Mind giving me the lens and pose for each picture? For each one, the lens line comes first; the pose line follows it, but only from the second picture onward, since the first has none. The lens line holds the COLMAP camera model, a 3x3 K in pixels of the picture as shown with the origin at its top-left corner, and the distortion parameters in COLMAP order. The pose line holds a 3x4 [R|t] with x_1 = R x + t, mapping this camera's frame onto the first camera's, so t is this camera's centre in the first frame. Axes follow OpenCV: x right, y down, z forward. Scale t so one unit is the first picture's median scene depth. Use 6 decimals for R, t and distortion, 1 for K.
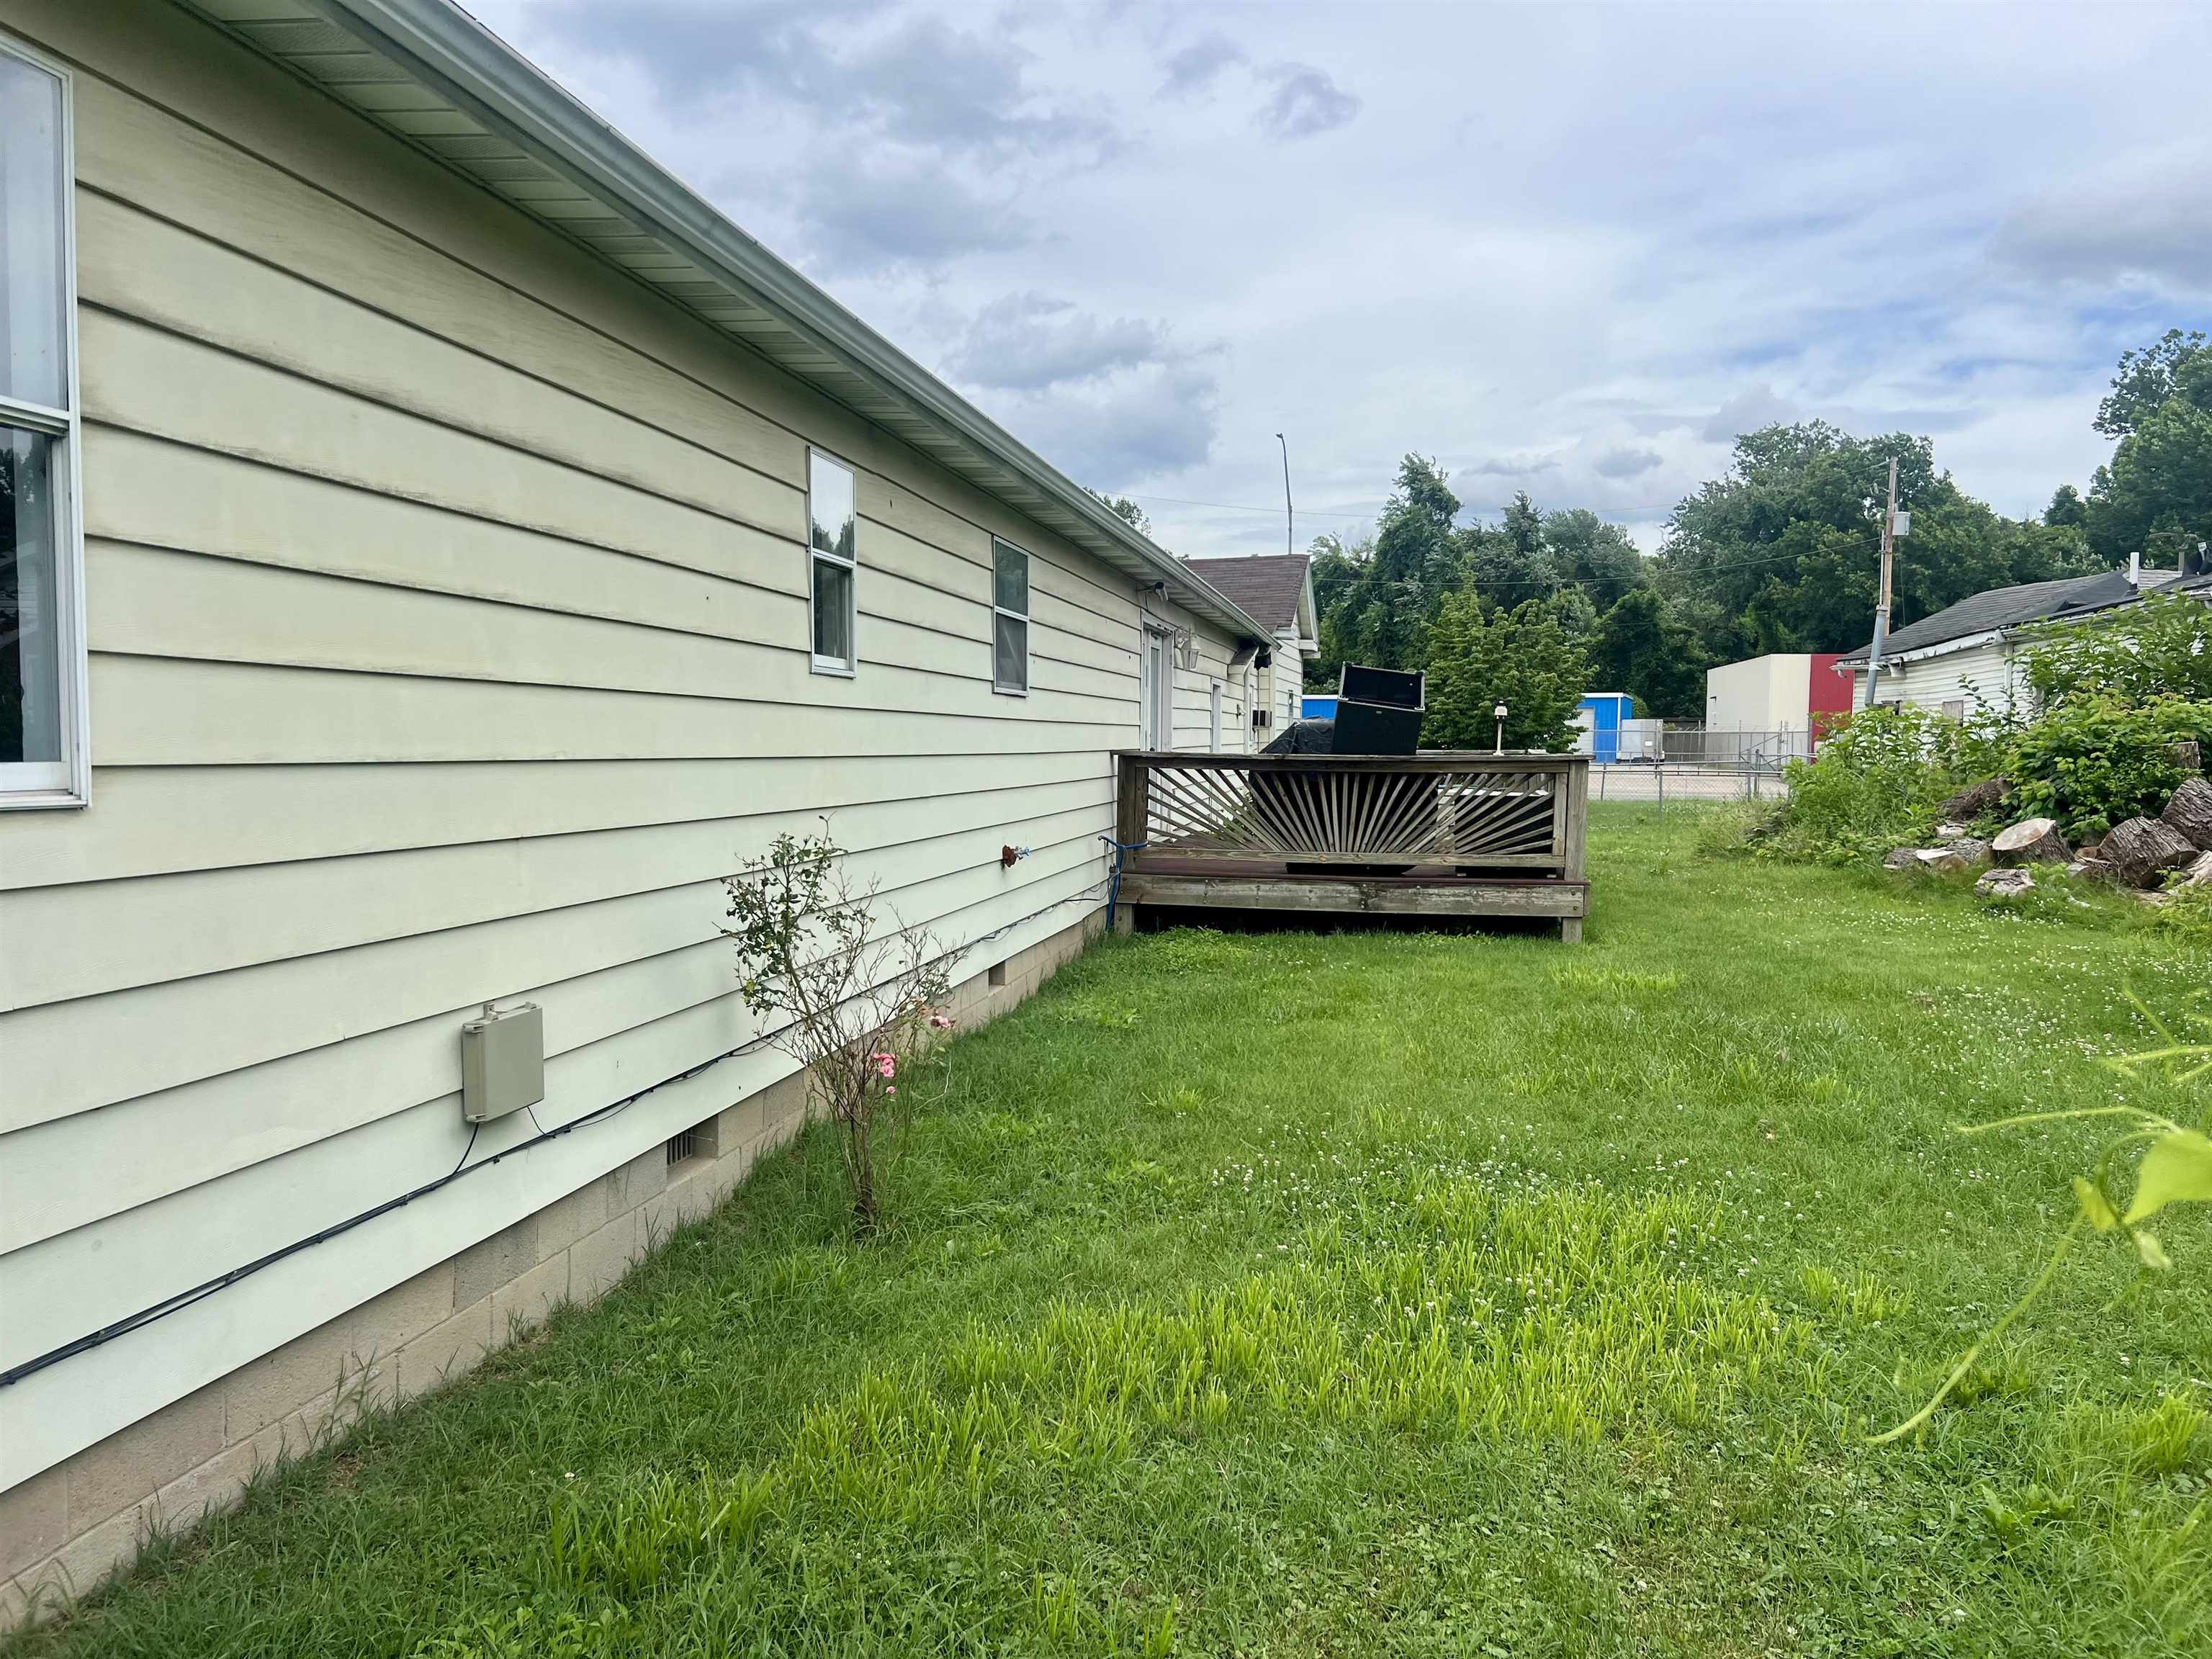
lens RADIAL K [[1687.7, 0, 1110.0], [0, 1687.7, 838.4], [0, 0, 1]] dist [0.065688, -0.004061]
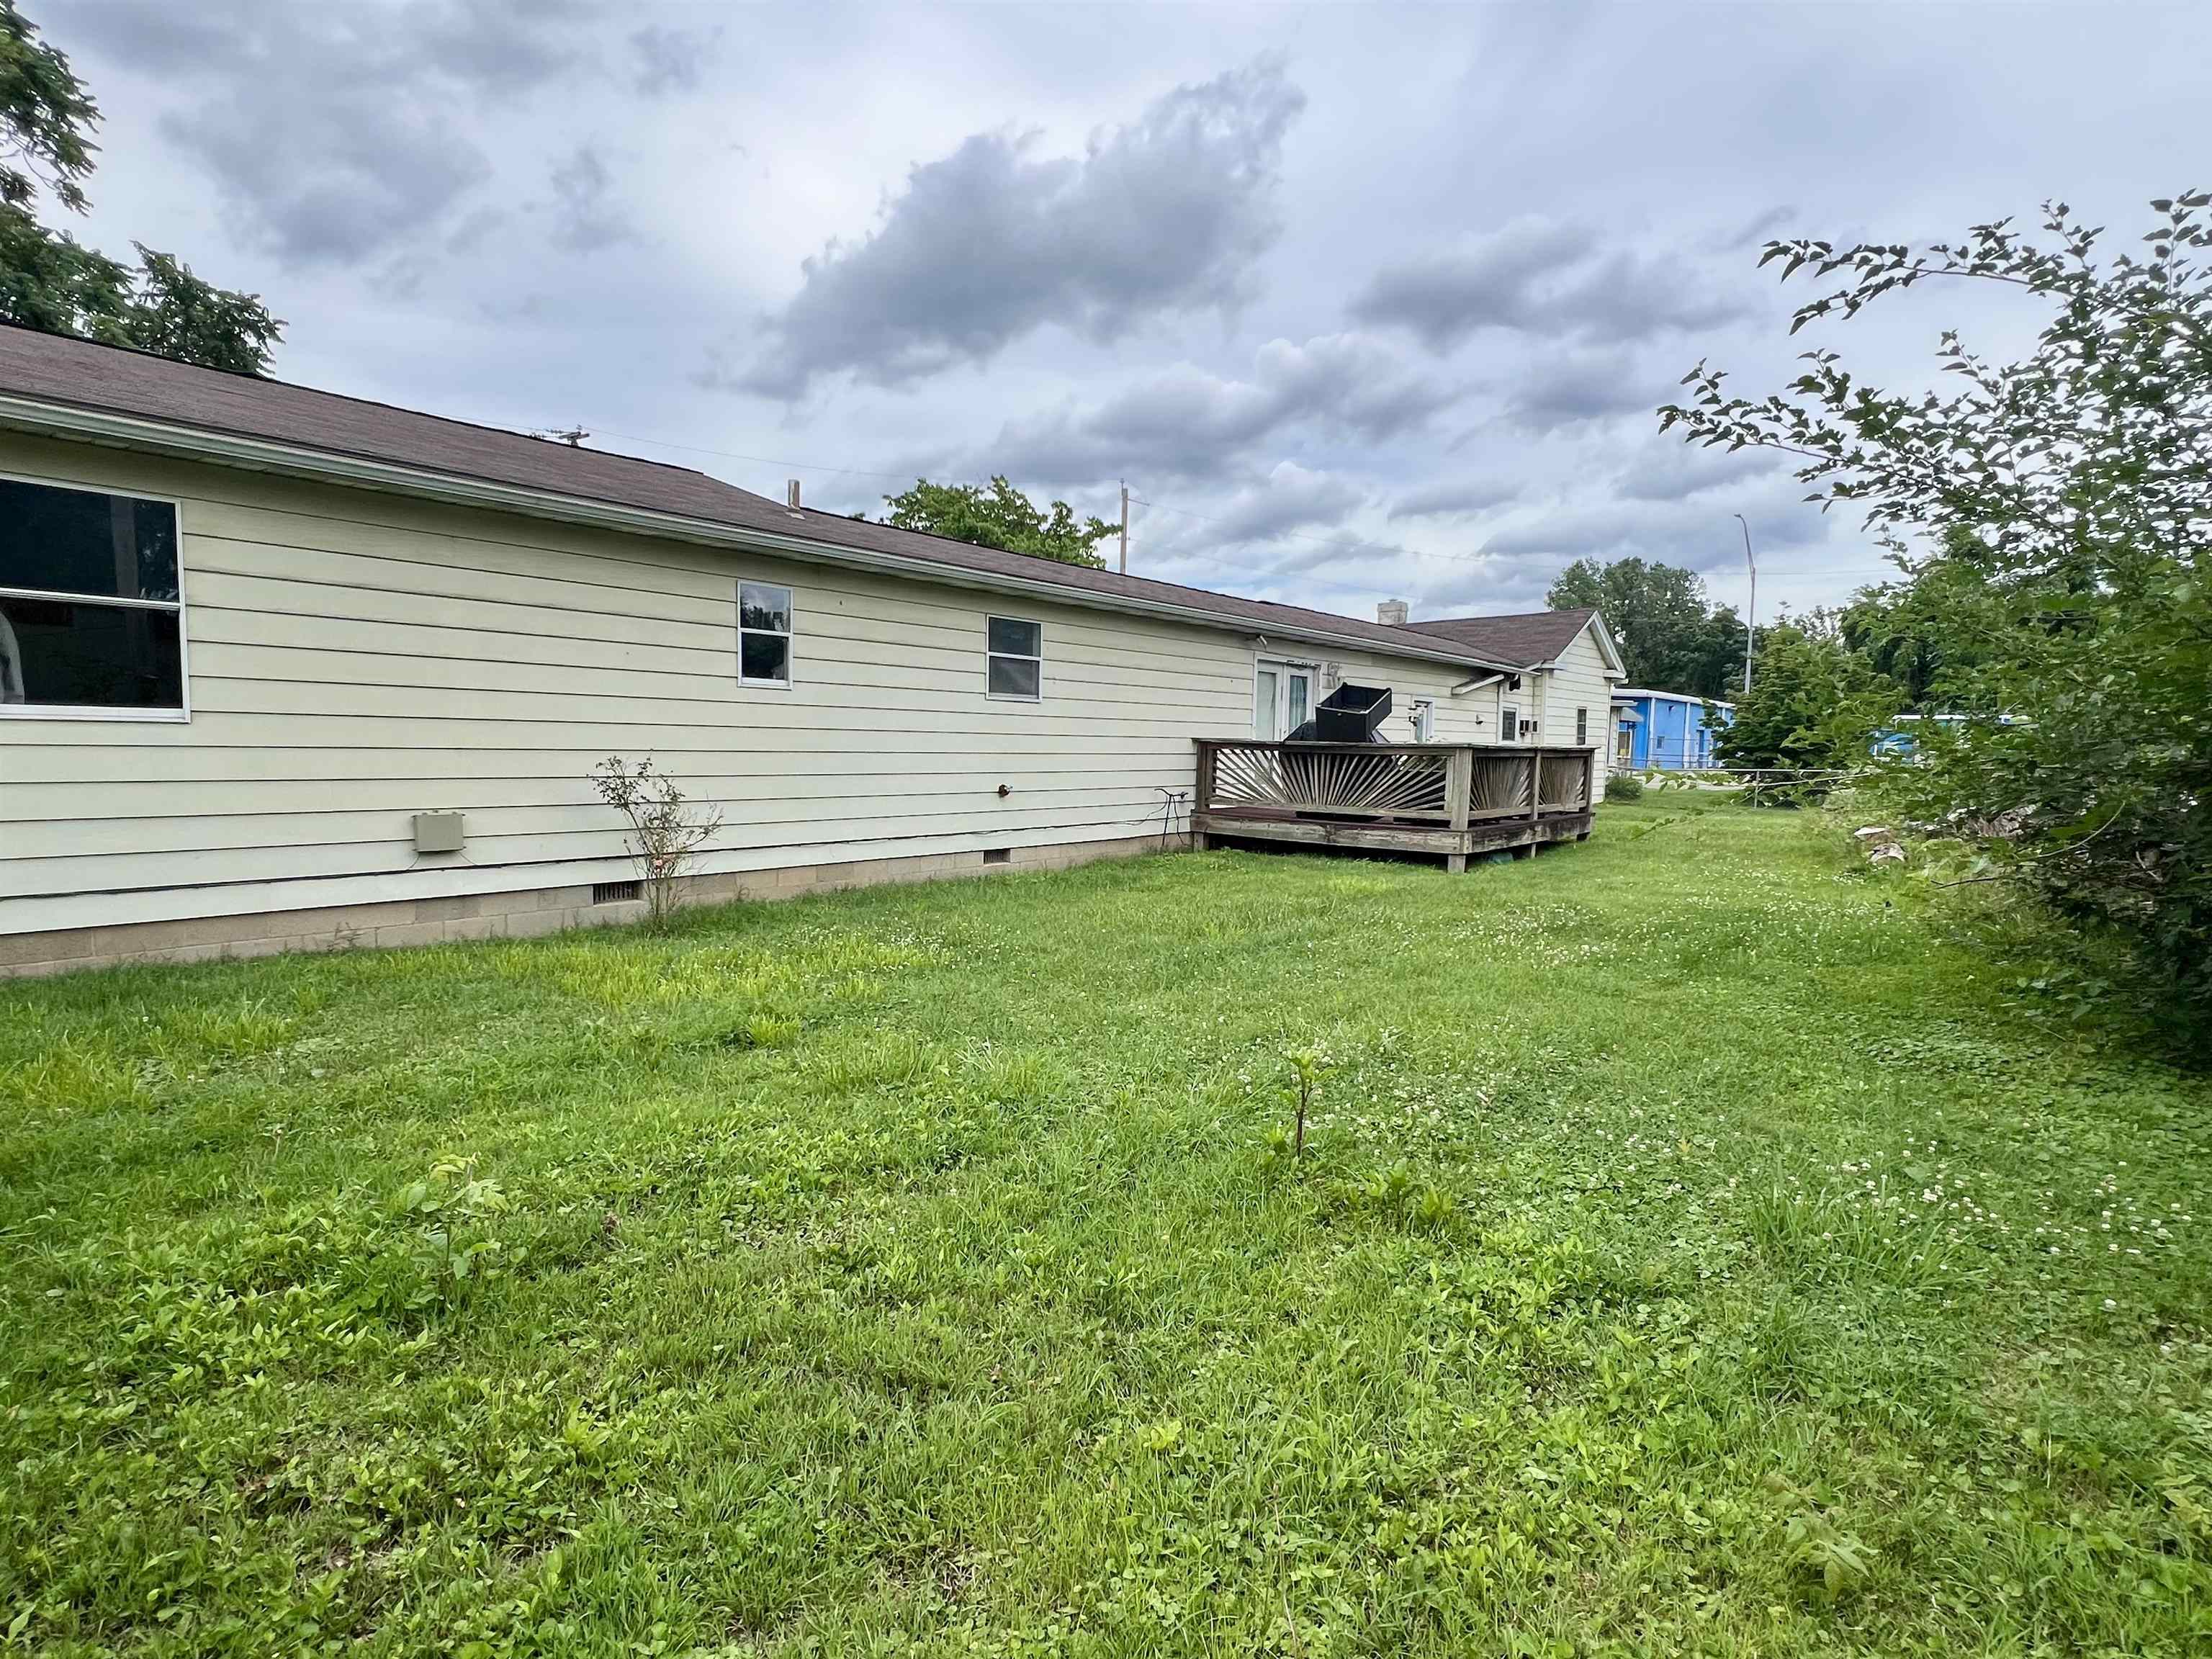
lens RADIAL K [[1083.7, 0, 1105.9], [0, 1083.7, 816.9], [0, 0, 1]] dist [-0.000203, 0.000377]
pose [[0.835705, 0.046858, -0.547175, 0.521106], [-0.045542, 0.998835, 0.015981, 0.012640], [0.547286, 0.011564, 0.836865, 0.060485]]
